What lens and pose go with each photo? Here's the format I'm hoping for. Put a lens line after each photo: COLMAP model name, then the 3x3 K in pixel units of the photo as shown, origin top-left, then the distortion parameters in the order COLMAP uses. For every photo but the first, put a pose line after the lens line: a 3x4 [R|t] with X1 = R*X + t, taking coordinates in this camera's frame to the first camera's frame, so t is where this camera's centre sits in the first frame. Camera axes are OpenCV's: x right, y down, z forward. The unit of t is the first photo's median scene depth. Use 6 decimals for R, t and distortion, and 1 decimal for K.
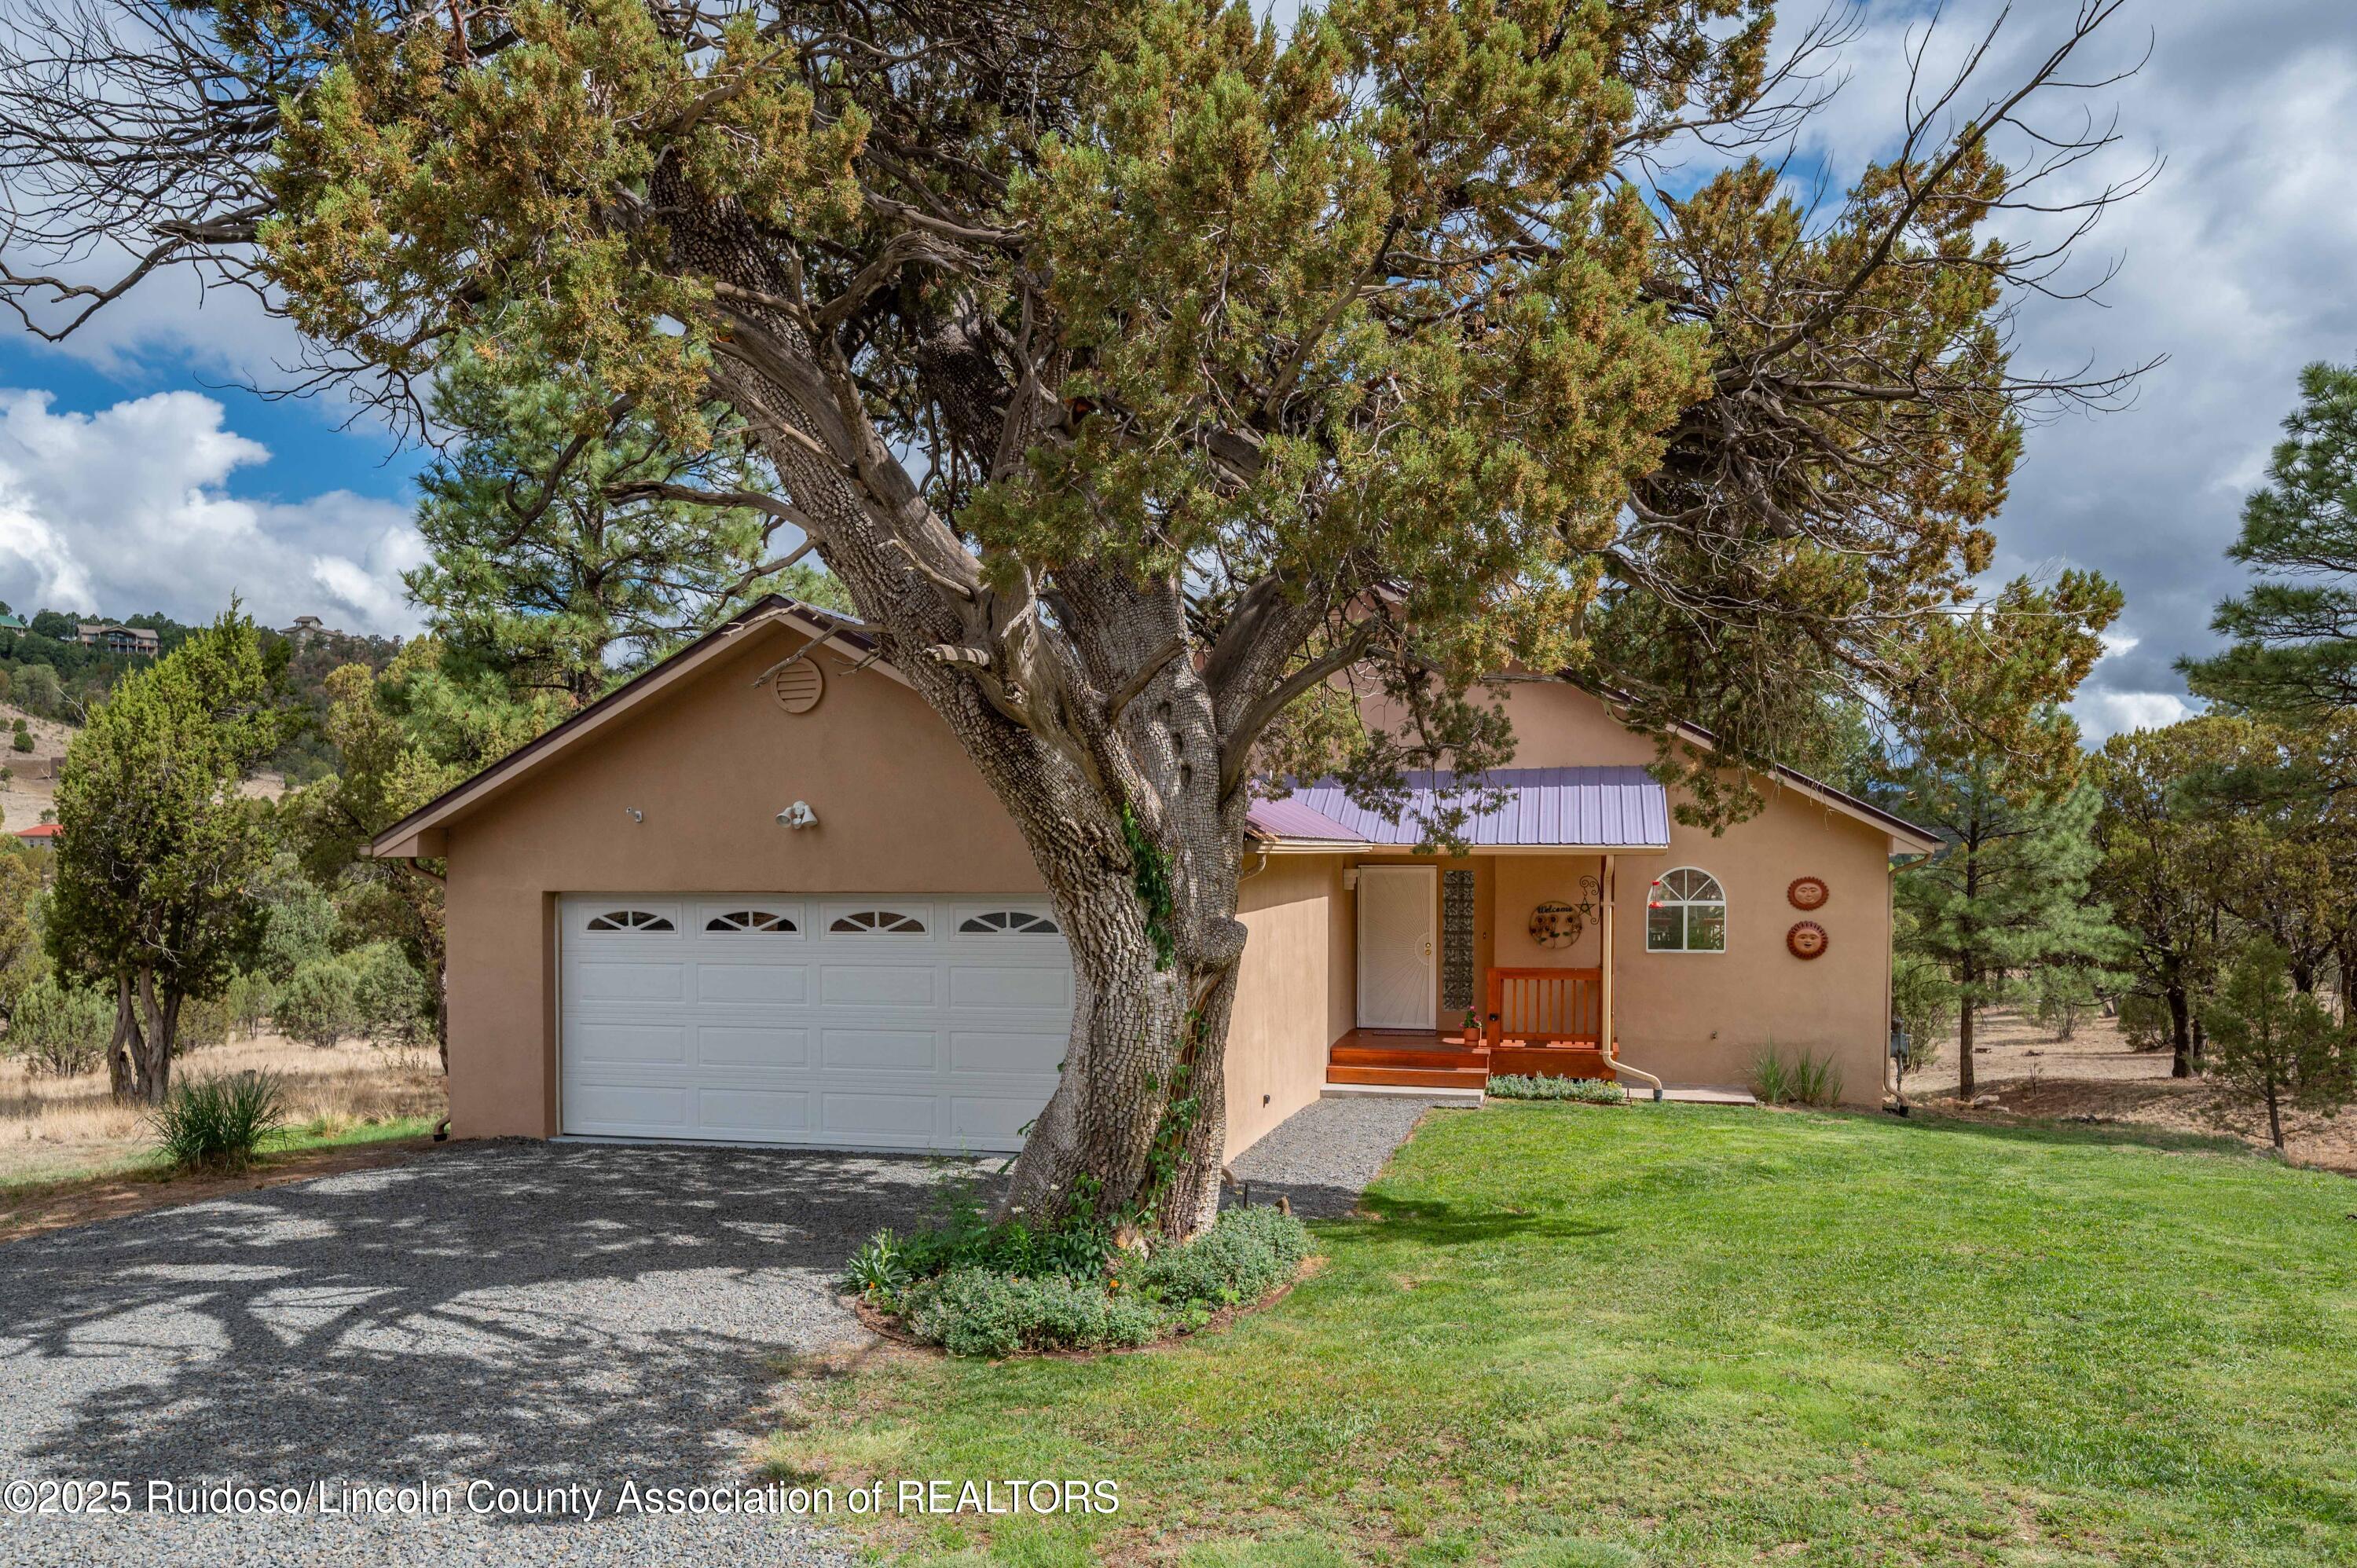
lens RADIAL K [[1646.5, 0, 1179.8], [0, 1646.5, 902.8], [0, 0, 1]] dist [-0.003271, 0.000771]
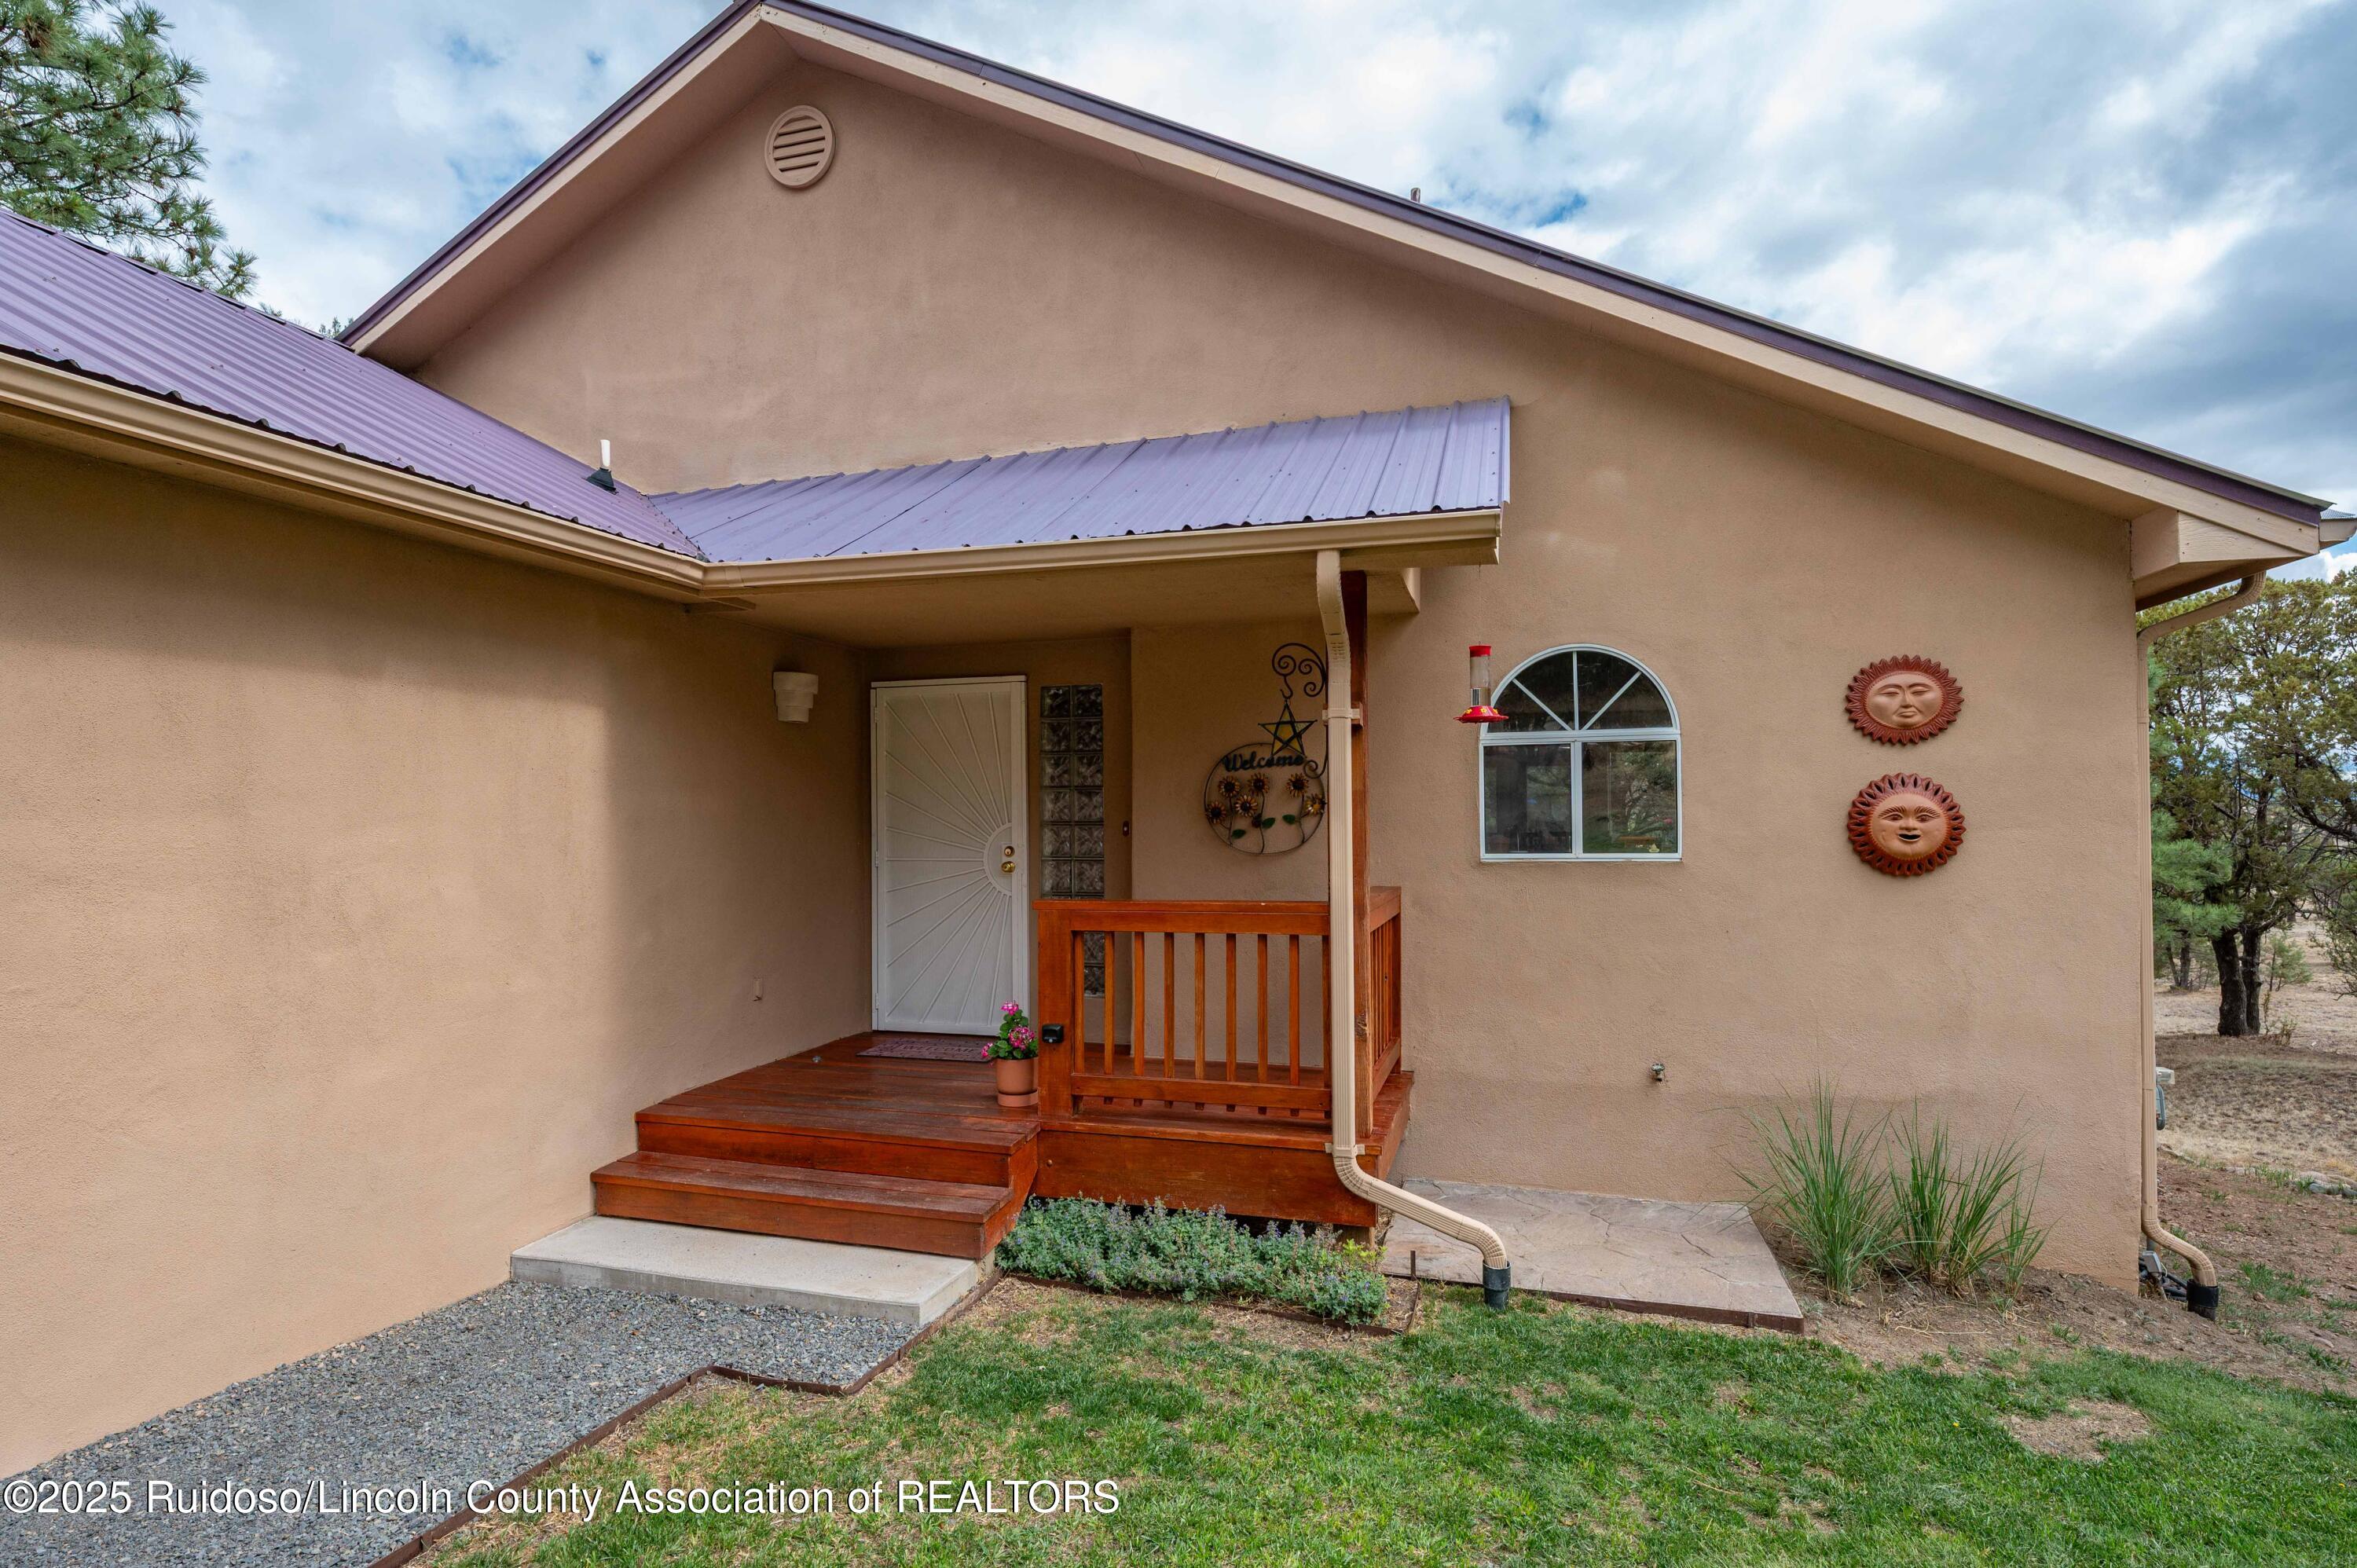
lens RADIAL K [[1167.7, 0, 1175.1], [0, 1167.7, 802.7], [0, 0, 1]] dist [-0.001521, -0.000114]
pose [[0.998428, -0.007864, -0.055501, 0.308586], [0.005290, 0.998910, -0.046382, 0.039326], [0.055805, 0.046016, 0.997381, 0.973793]]
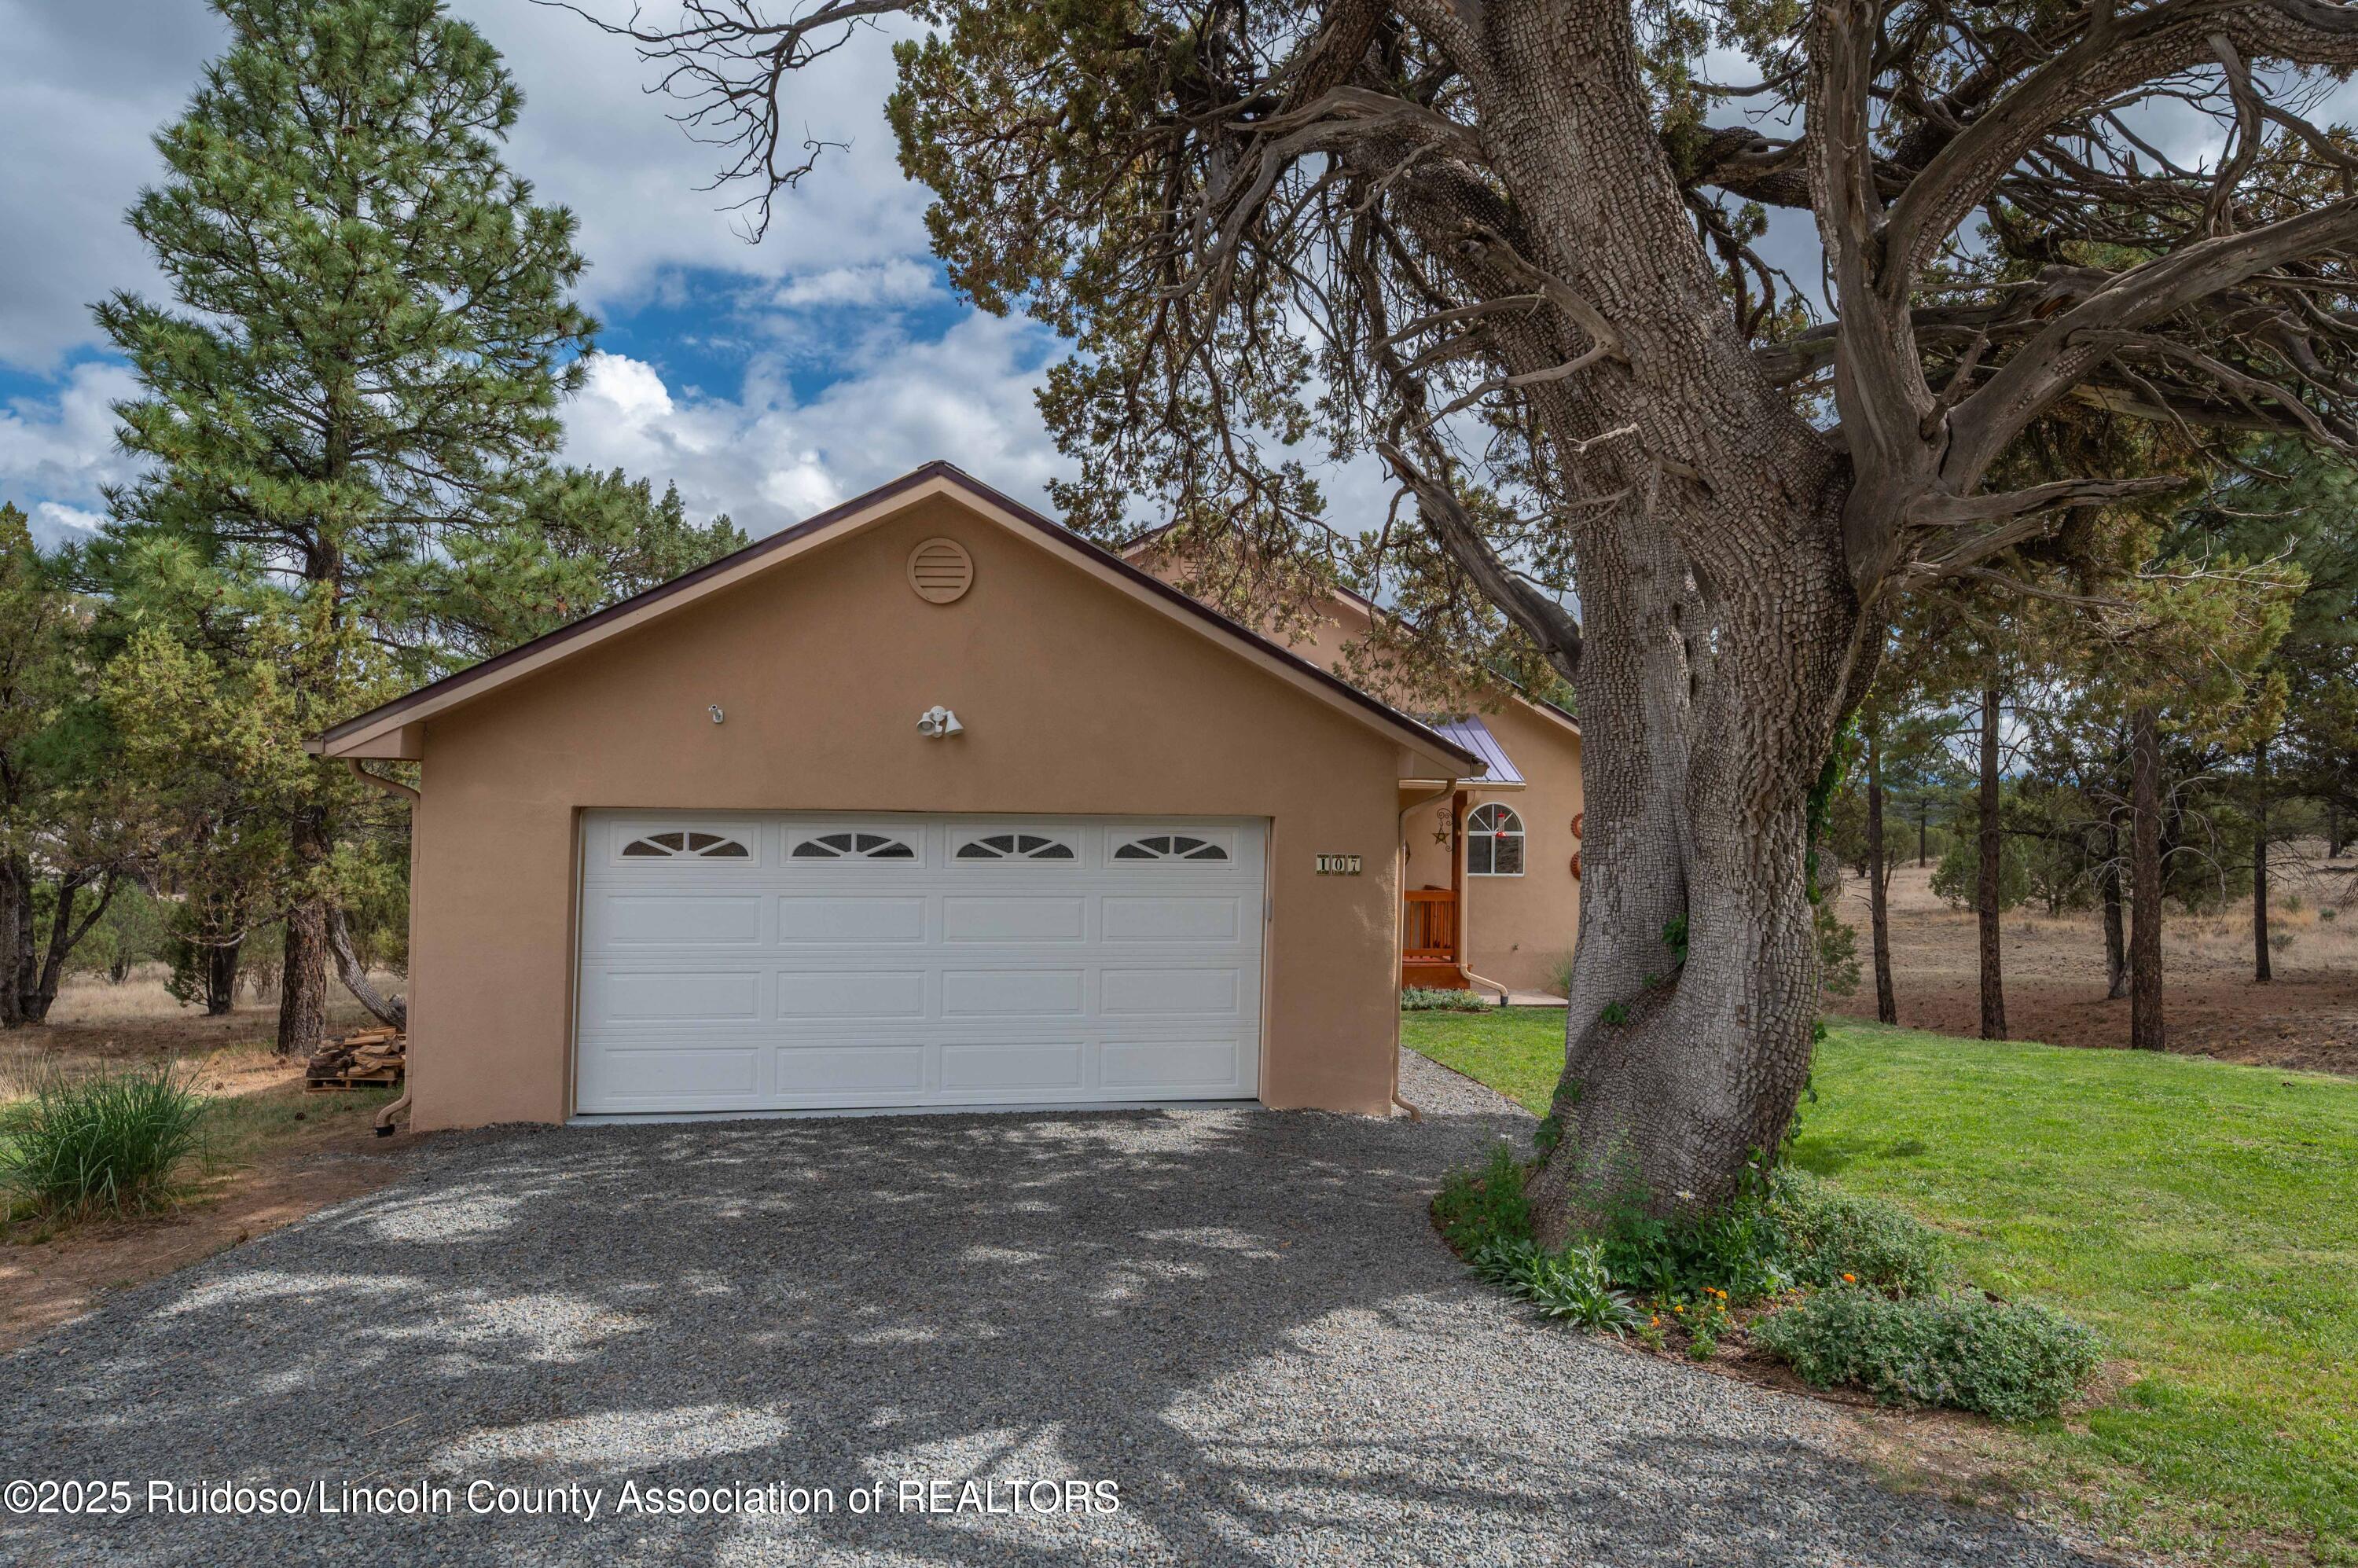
lens RADIAL K [[1341.8, 0, 1179.0], [0, 1341.8, 784.0], [0, 0, 1]] dist [-0.003723, -0.001180]
pose [[0.918288, 0.021970, 0.395303, -0.372428], [-0.007527, 0.999247, -0.038051, 0.004564], [-0.395842, 0.031966, 0.917762, 0.292863]]
